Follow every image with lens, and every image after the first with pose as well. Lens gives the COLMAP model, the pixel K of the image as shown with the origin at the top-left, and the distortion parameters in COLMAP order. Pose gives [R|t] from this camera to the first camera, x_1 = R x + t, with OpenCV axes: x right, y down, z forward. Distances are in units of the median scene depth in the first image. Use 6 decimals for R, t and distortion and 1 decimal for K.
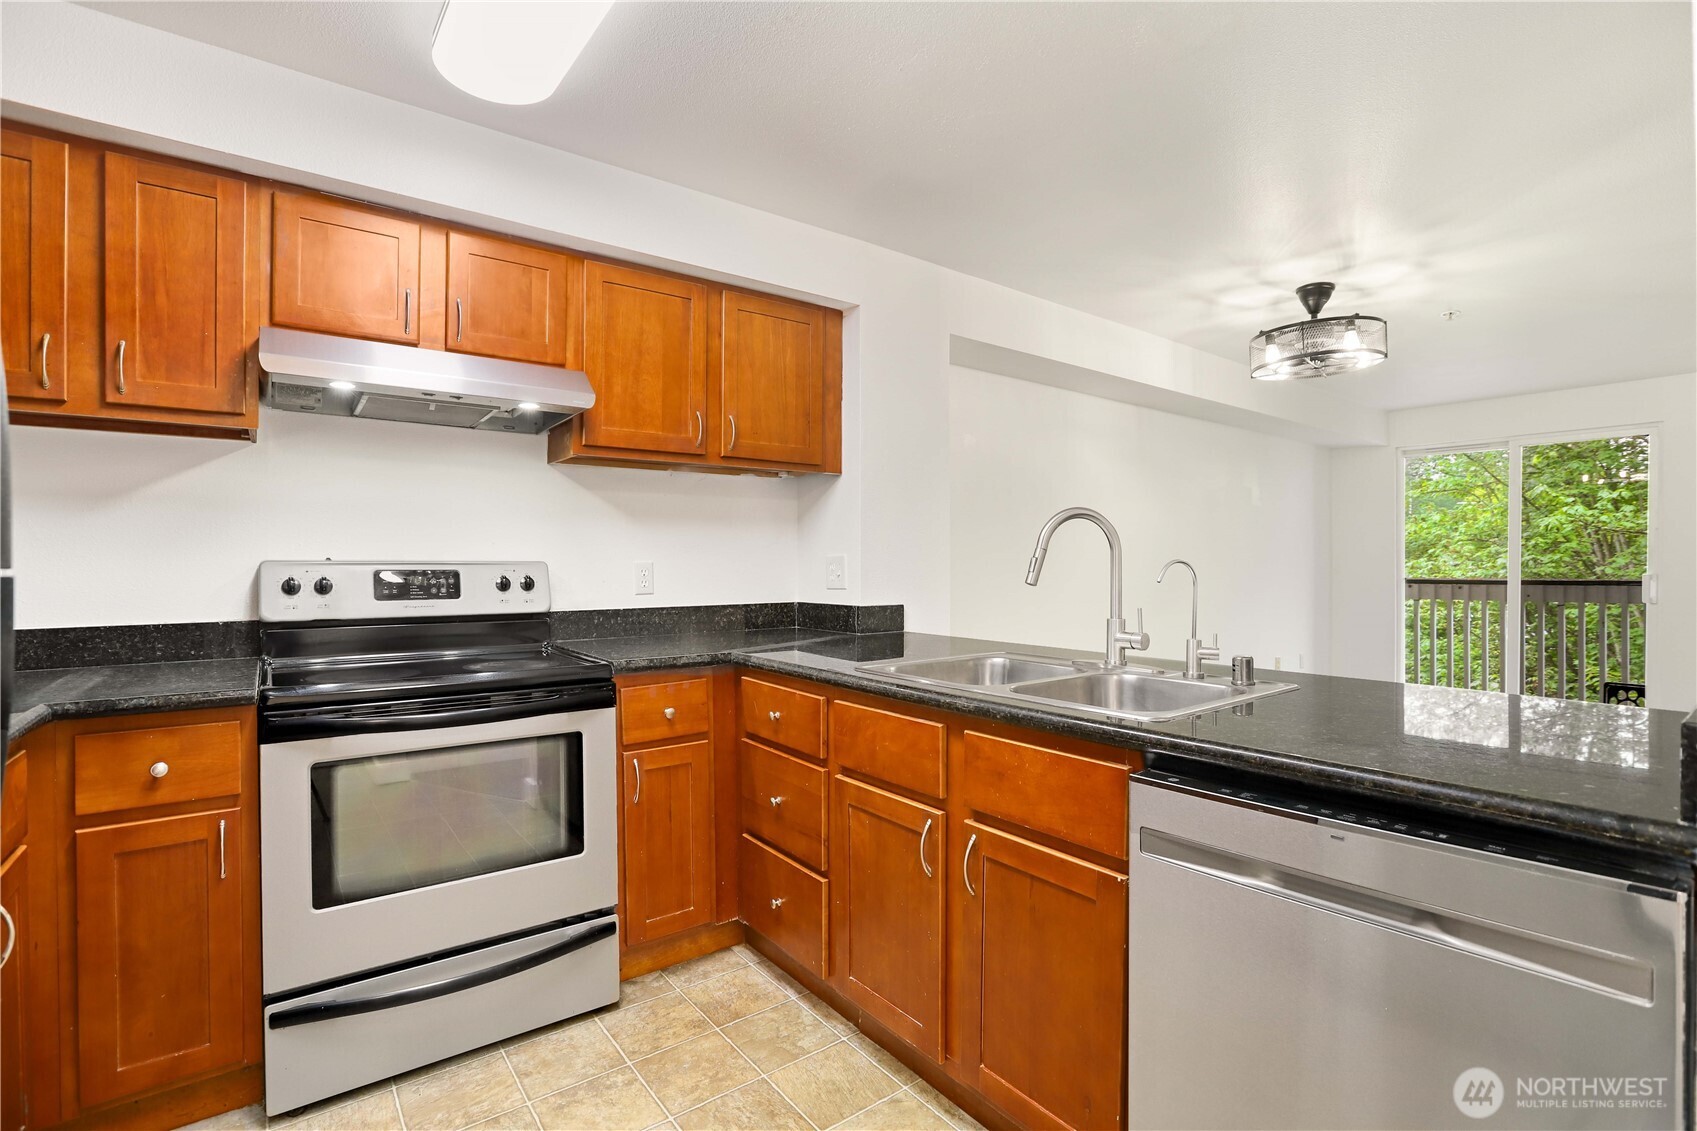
lens RADIAL K [[784.8, 0, 852.3], [0, 784.8, 563.5], [0, 0, 1]] dist [-0.044912, 0.013318]
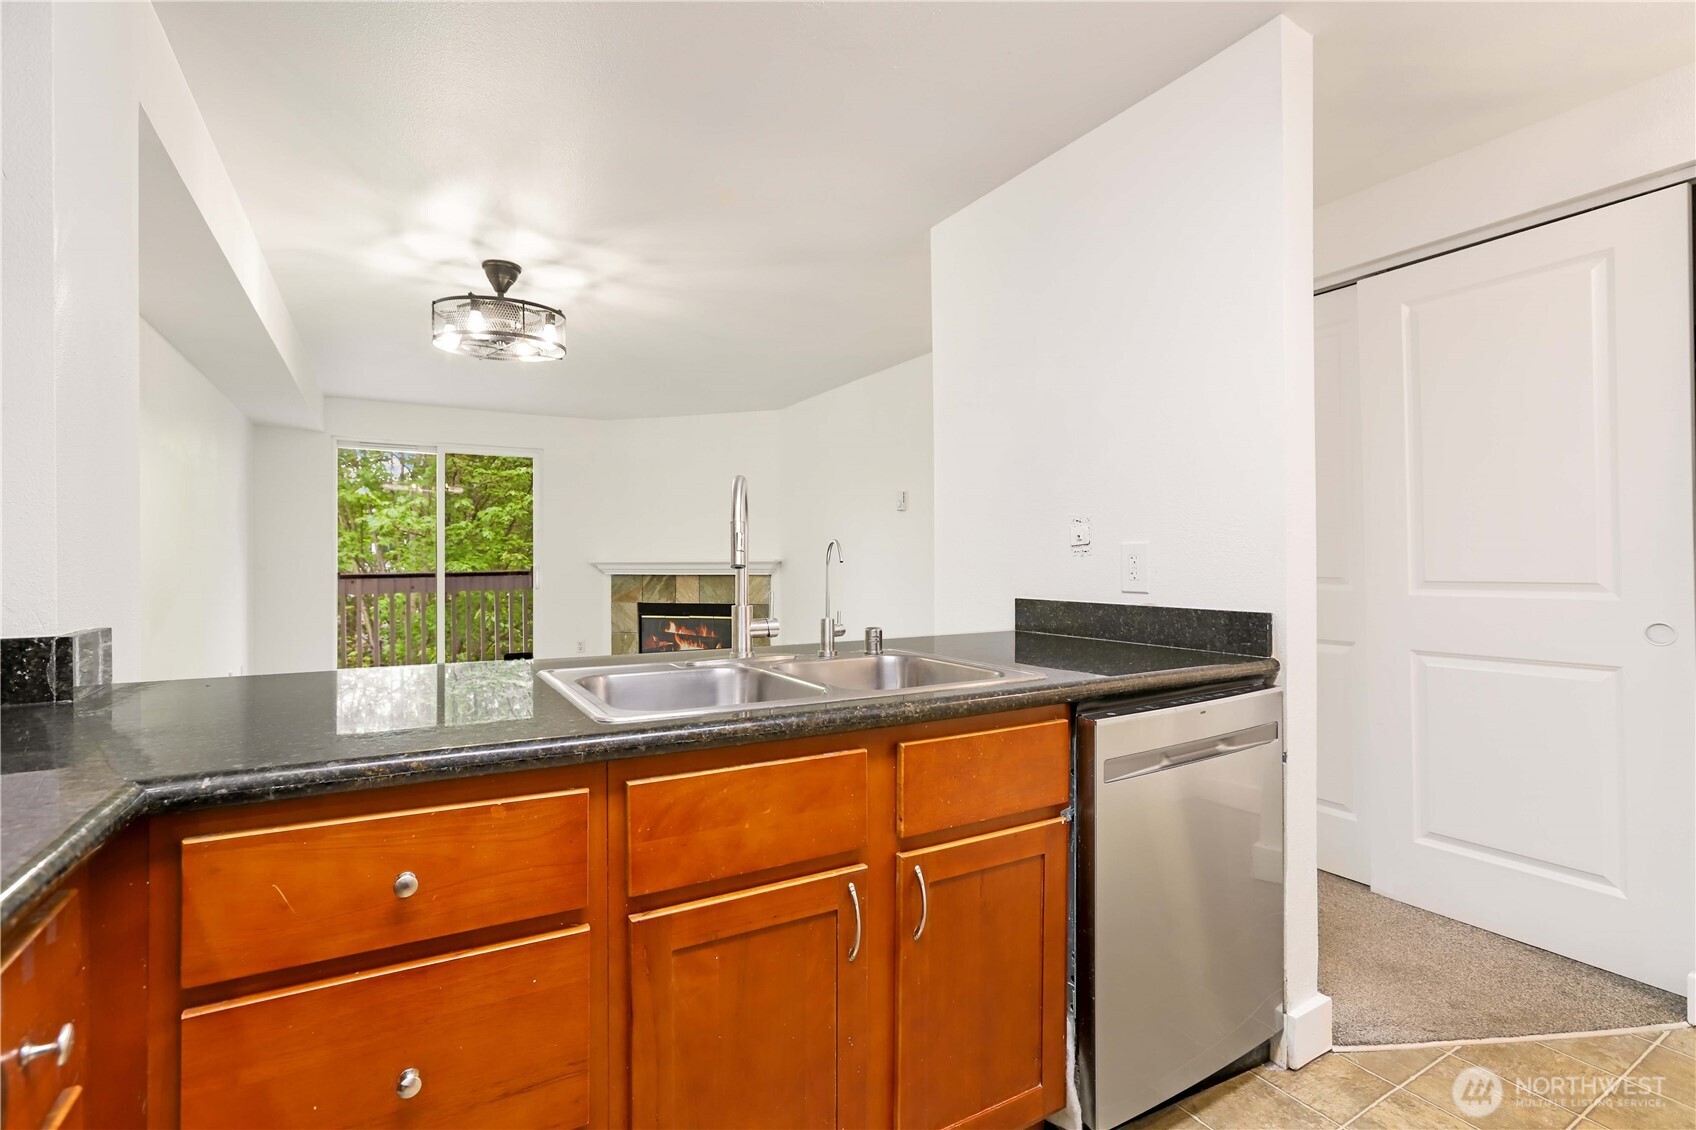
lens RADIAL K [[784.4, 0, 863.6], [0, 784.4, 565.6], [0, 0, 1]] dist [-0.044912, 0.013318]
pose [[0.104963, -0.004693, 0.994465, -0.499608], [0.000210, 0.999989, 0.004697, 0.018492], [-0.994476, -0.000284, 0.104963, 0.721198]]
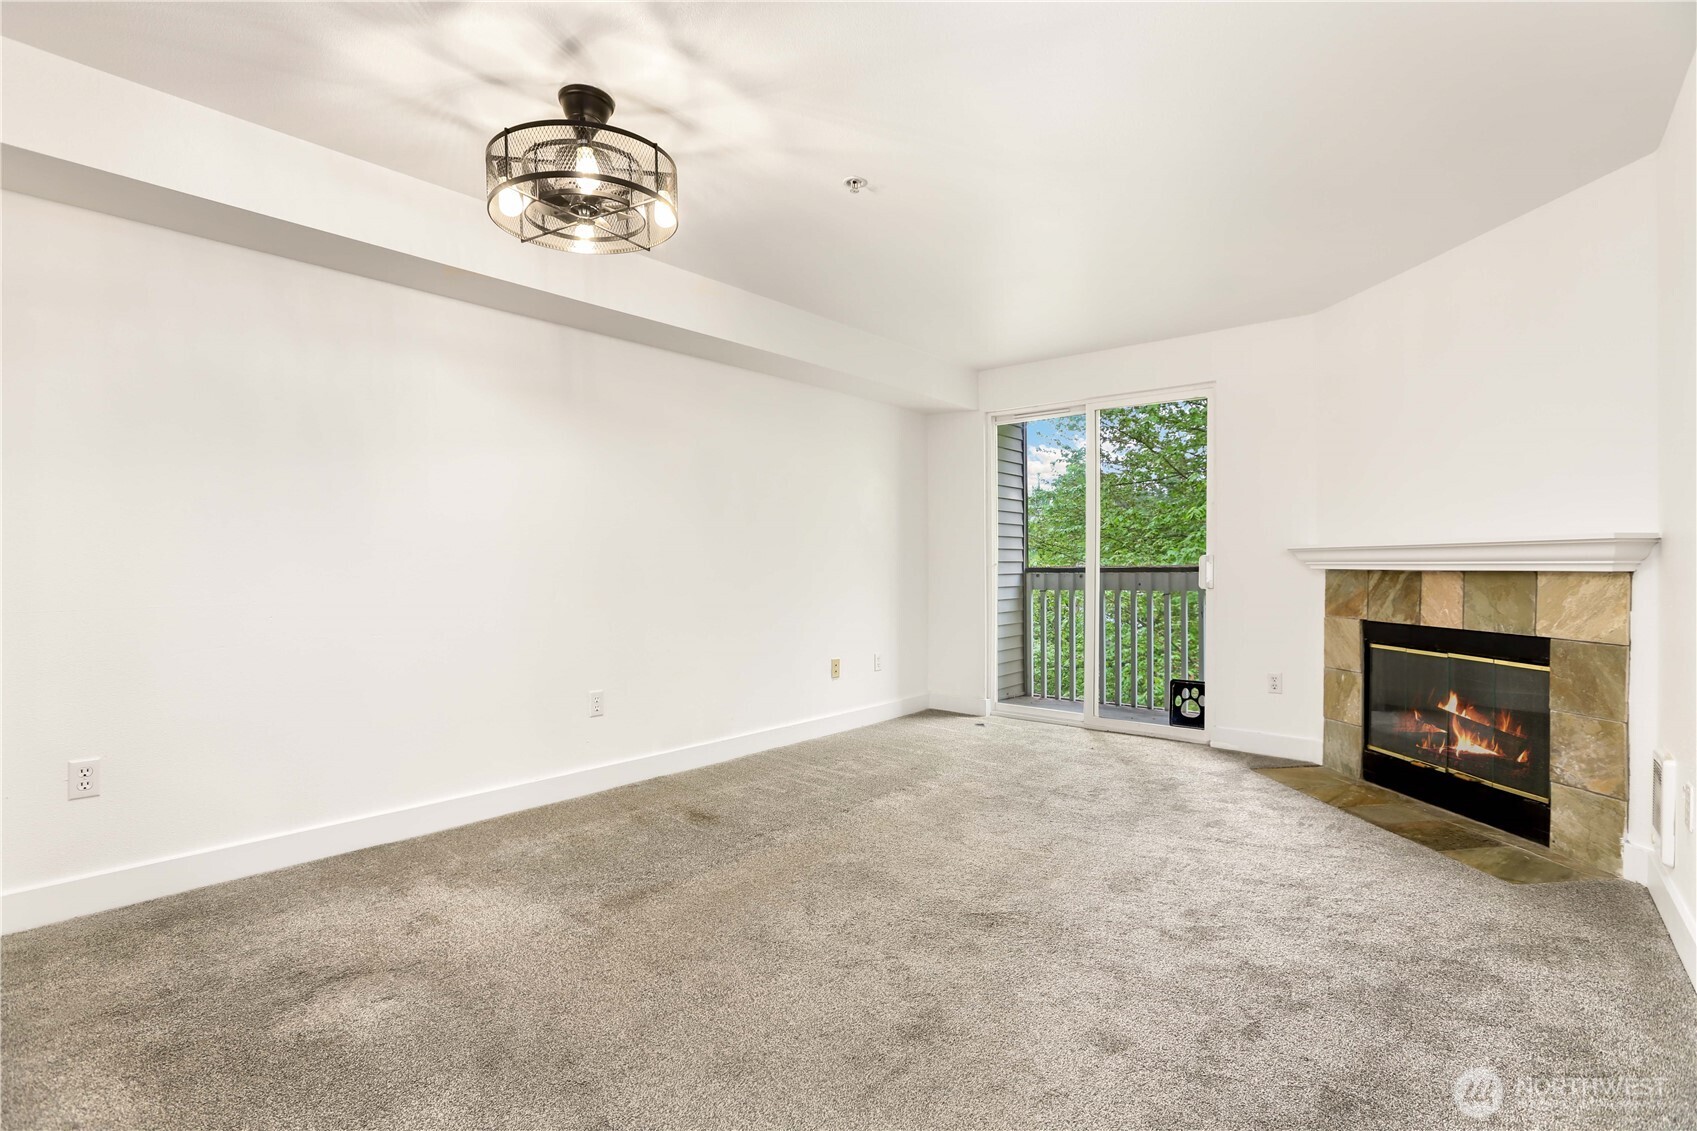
lens RADIAL K [[784.8, 0, 853.3], [0, 784.8, 566.9], [0, 0, 1]] dist [-0.044912, 0.013318]
pose [[0.976200, -0.003313, 0.216849, 1.094657], [0.002400, 0.999987, 0.004472, 0.053630], [-0.216861, -0.003846, 0.976195, 0.503807]]
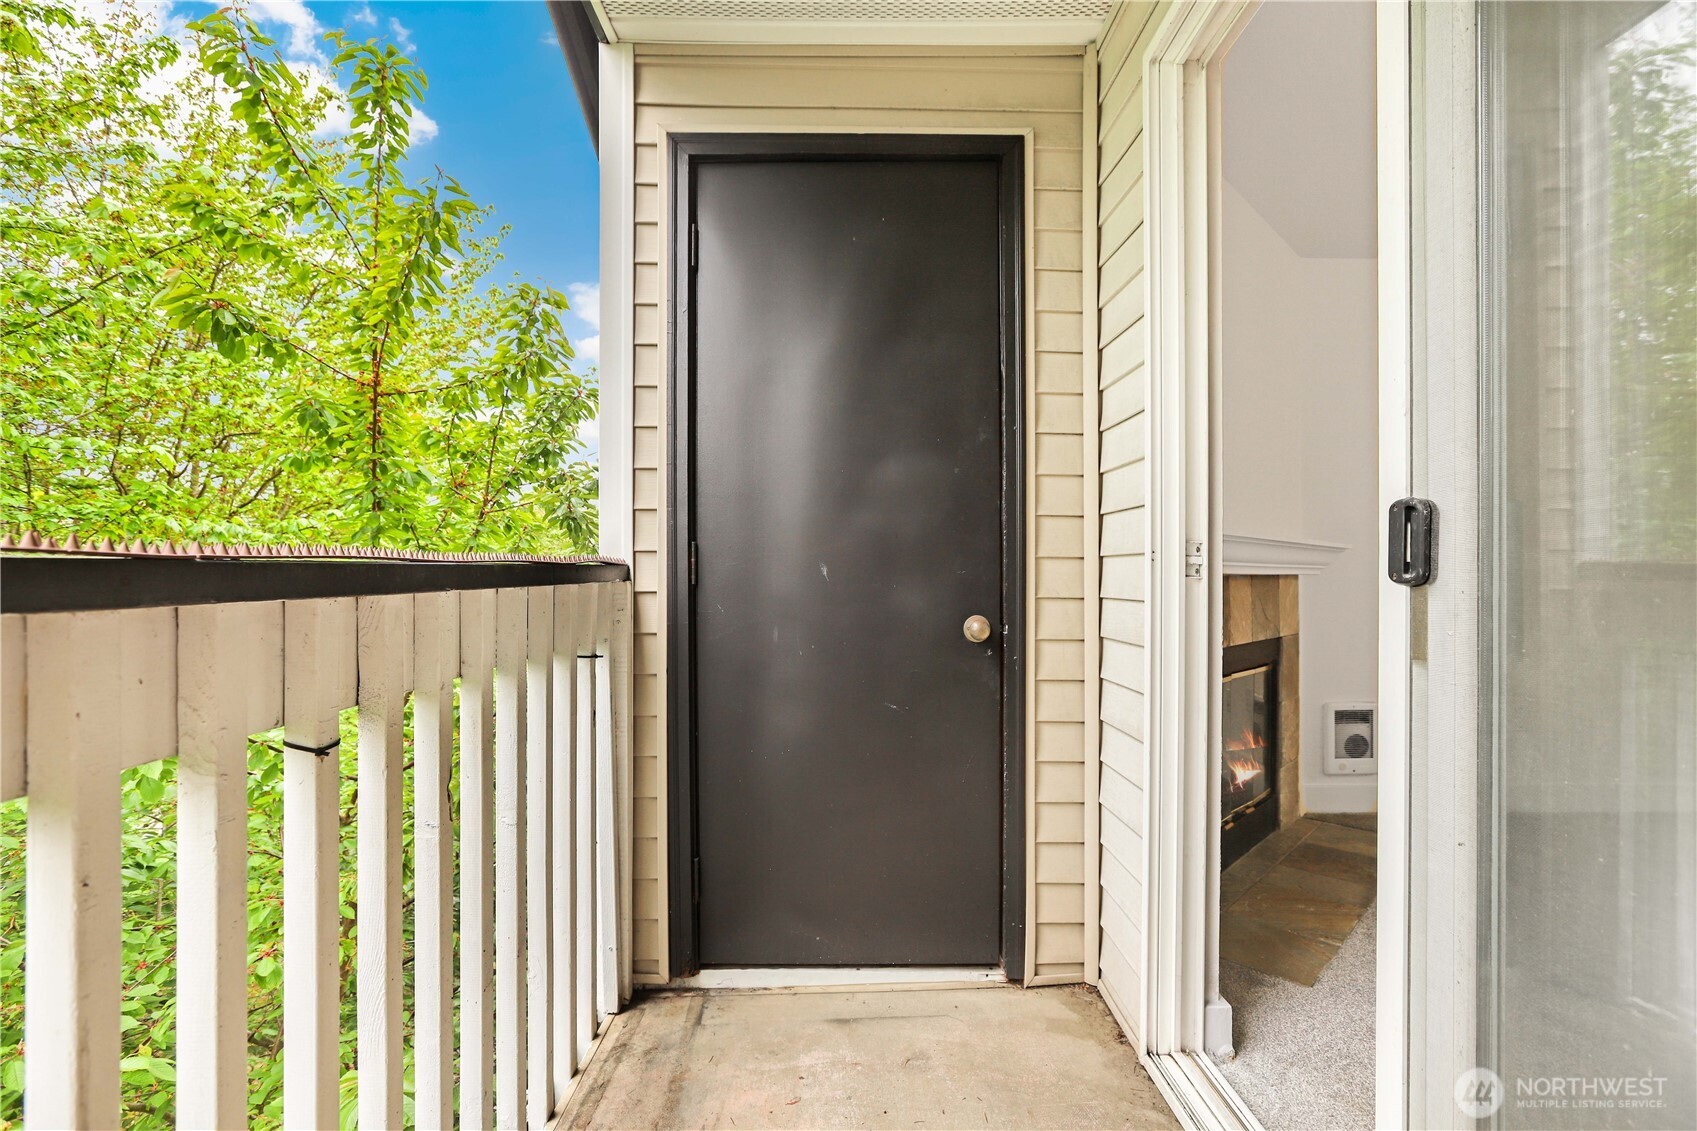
lens RADIAL K [[784.8, 0, 845.8], [0, 784.8, 568.3], [0, 0, 1]] dist [-0.044912, 0.013318]
pose [[-0.789773, -0.004317, 0.613384, 2.329066], [-0.006483, 0.999978, -0.001309, 0.065148], [-0.613364, -0.005011, -0.789784, 3.210479]]
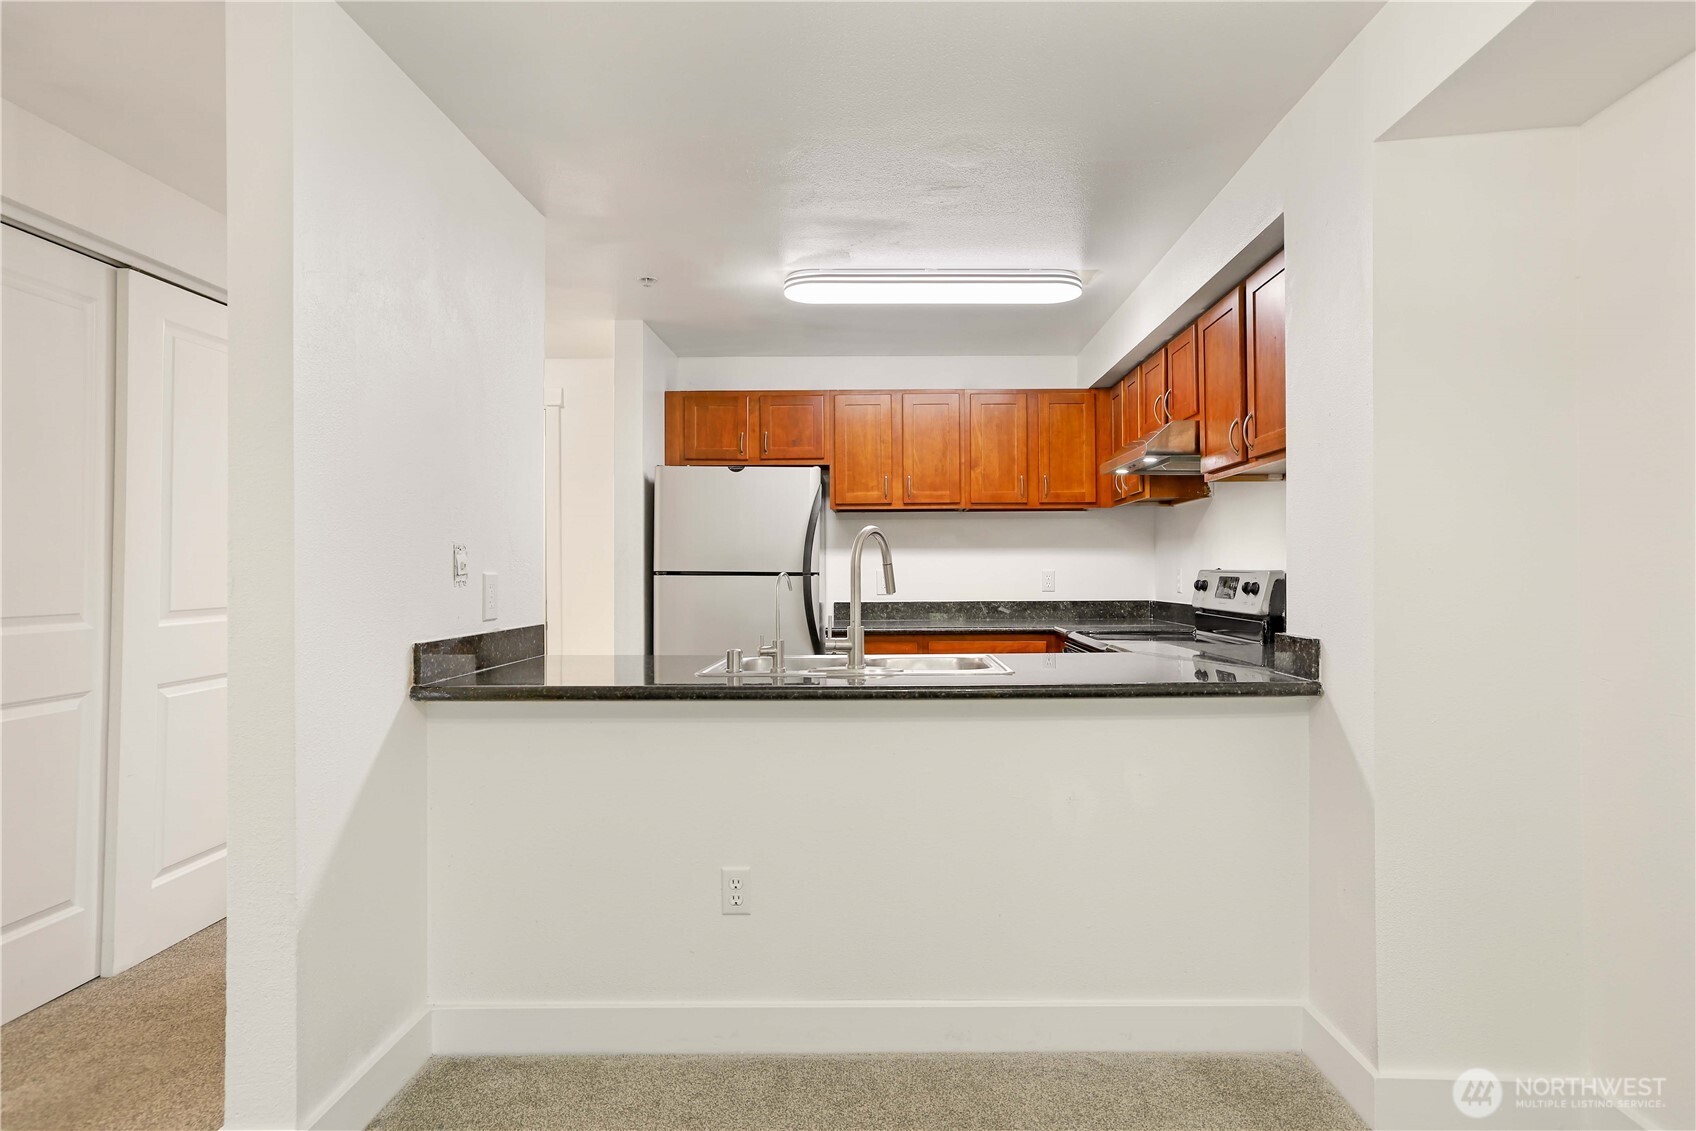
lens RADIAL K [[953.3, 0, 881.9], [0, 953.3, 563.8], [0, 0, 1]] dist [0.014312, 0.001135]
pose [[-0.612461, -0.000693, -0.790500, 1.279739], [0.005553, 0.999971, -0.005179, -0.008190], [0.790481, -0.007562, -0.612440, 1.725248]]
